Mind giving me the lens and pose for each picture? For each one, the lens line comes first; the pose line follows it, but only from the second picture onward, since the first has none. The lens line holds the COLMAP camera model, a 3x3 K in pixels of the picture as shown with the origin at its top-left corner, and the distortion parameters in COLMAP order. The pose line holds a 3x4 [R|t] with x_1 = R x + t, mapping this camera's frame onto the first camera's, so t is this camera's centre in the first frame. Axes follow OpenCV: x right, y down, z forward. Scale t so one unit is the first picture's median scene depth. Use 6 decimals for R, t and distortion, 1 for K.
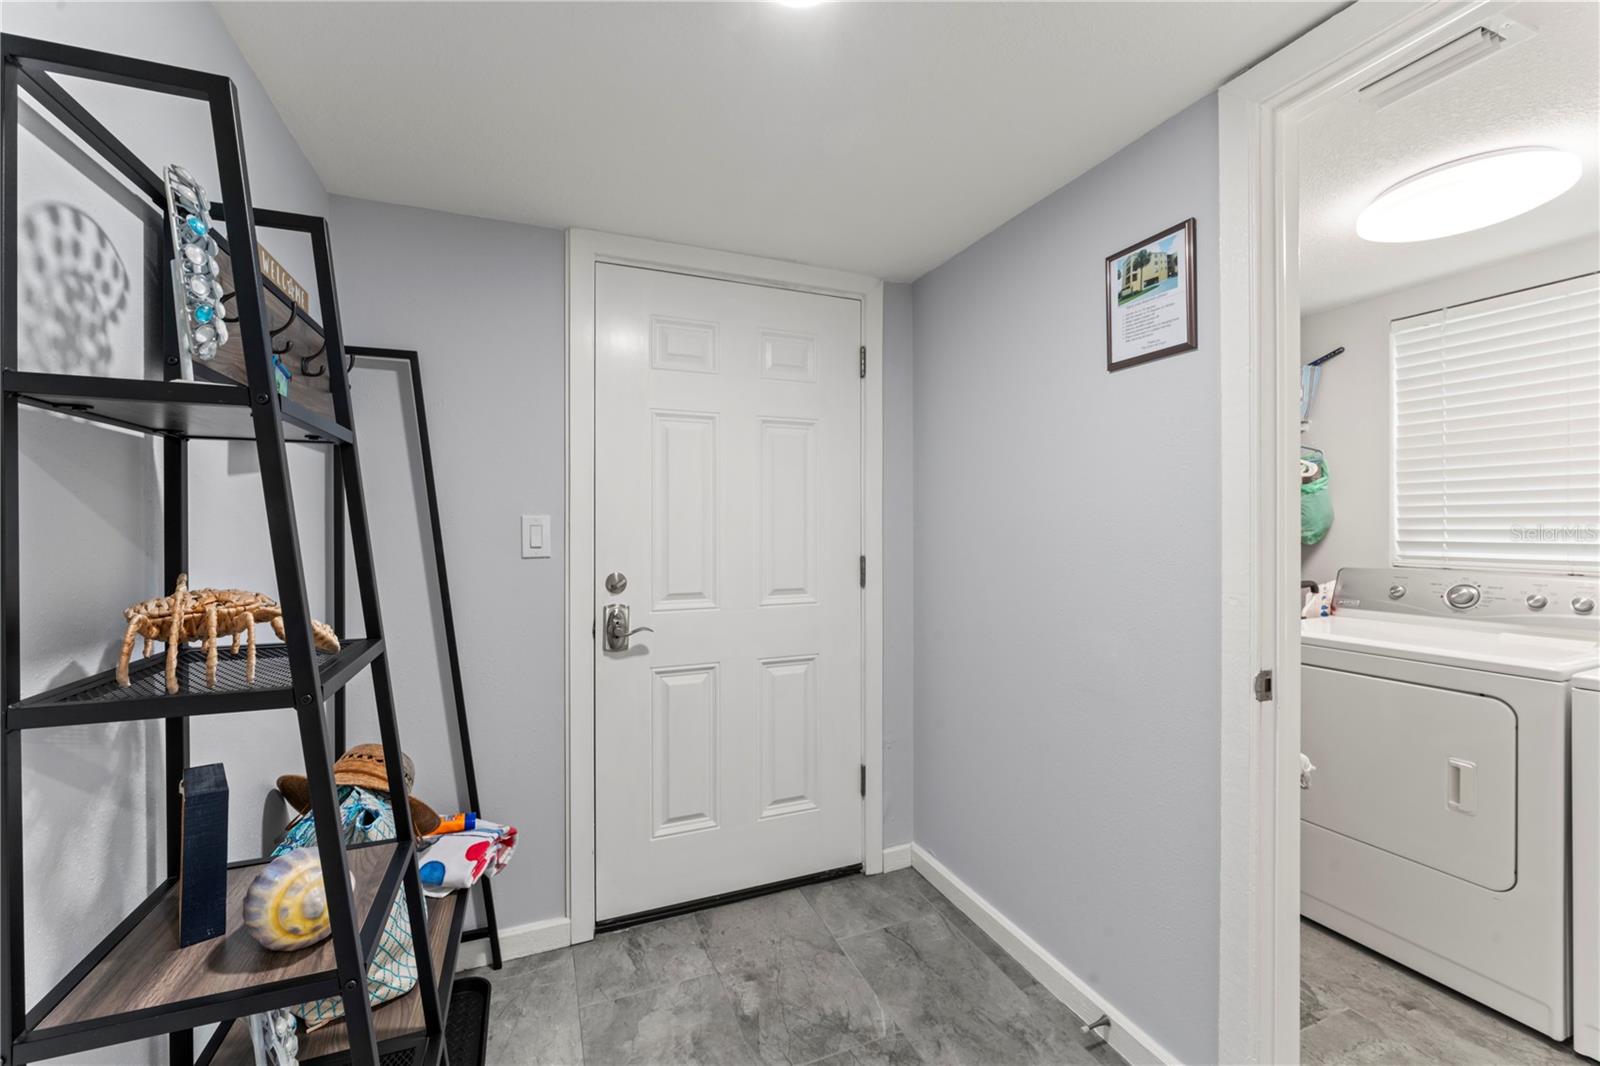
lens RADIAL K [[641.0, 0, 794.8], [0, 641.0, 527.6], [0, 0, 1]] dist [-0.001377, -0.000110]
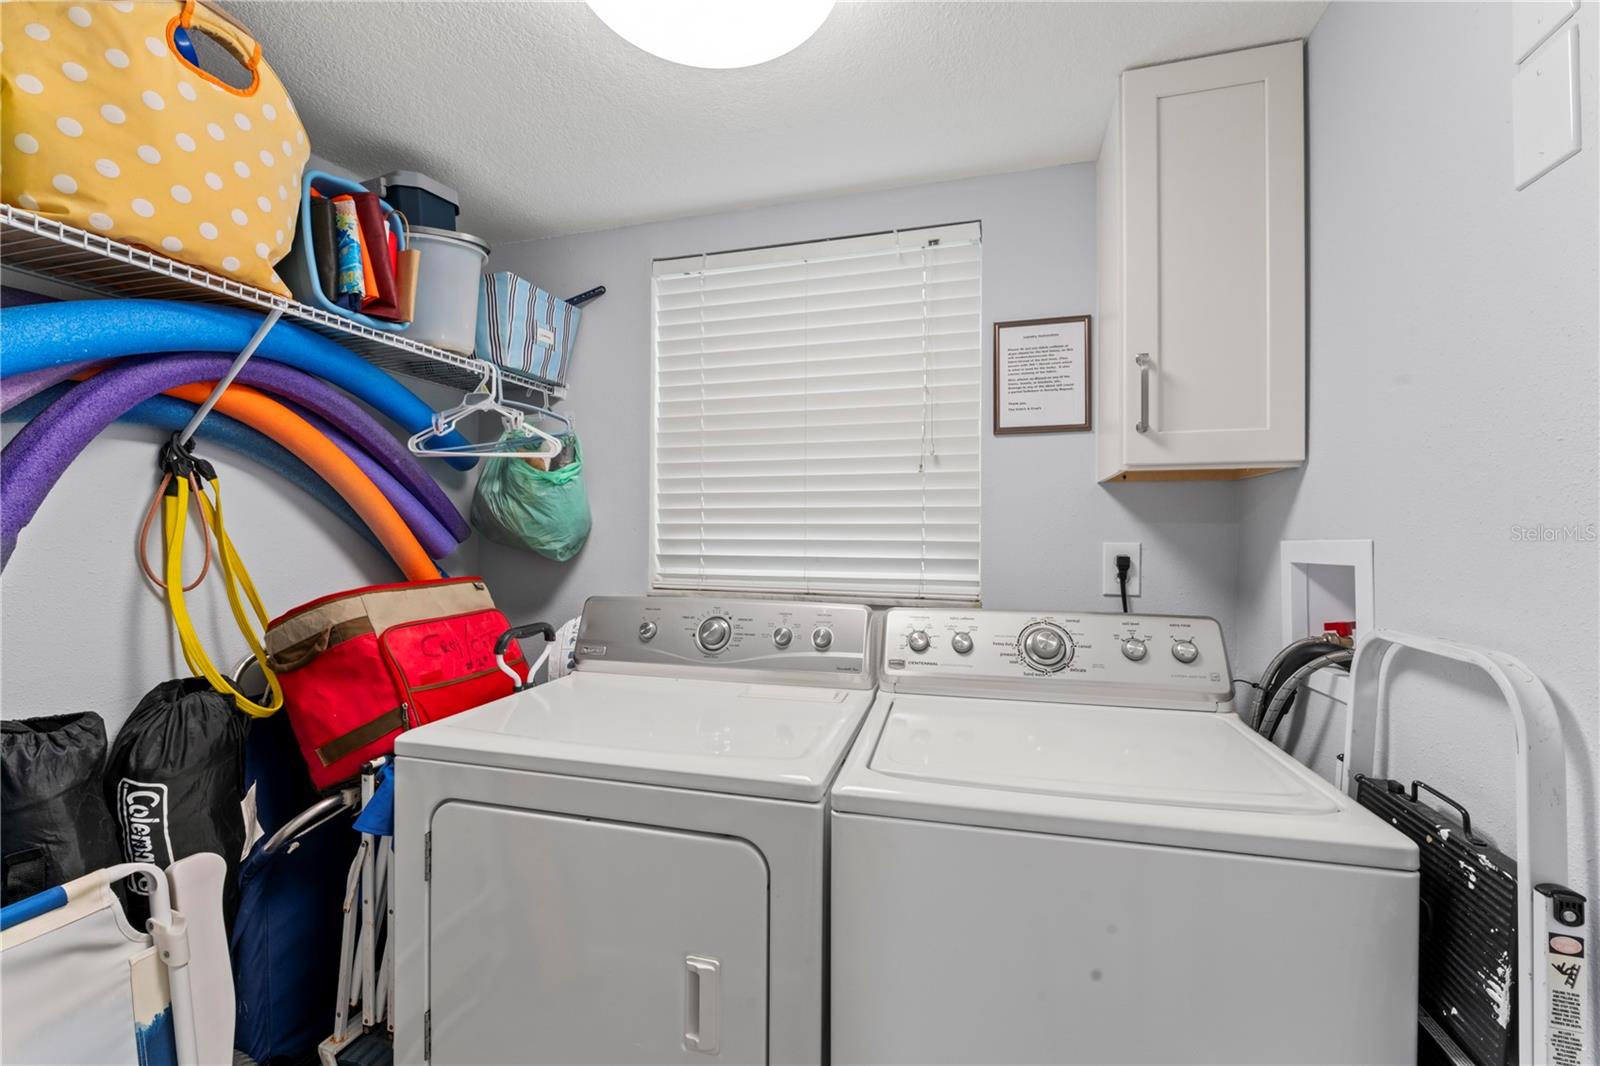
lens RADIAL K [[631.1, 0, 808.7], [0, 631.1, 524.0], [0, 0, 1]] dist [-0.001112, -0.000093]
pose [[0.598785, 0.017389, 0.800721, 0.479403], [-0.004498, 0.999822, -0.018349, -0.002445], [-0.800898, 0.007385, 0.598756, 0.436817]]
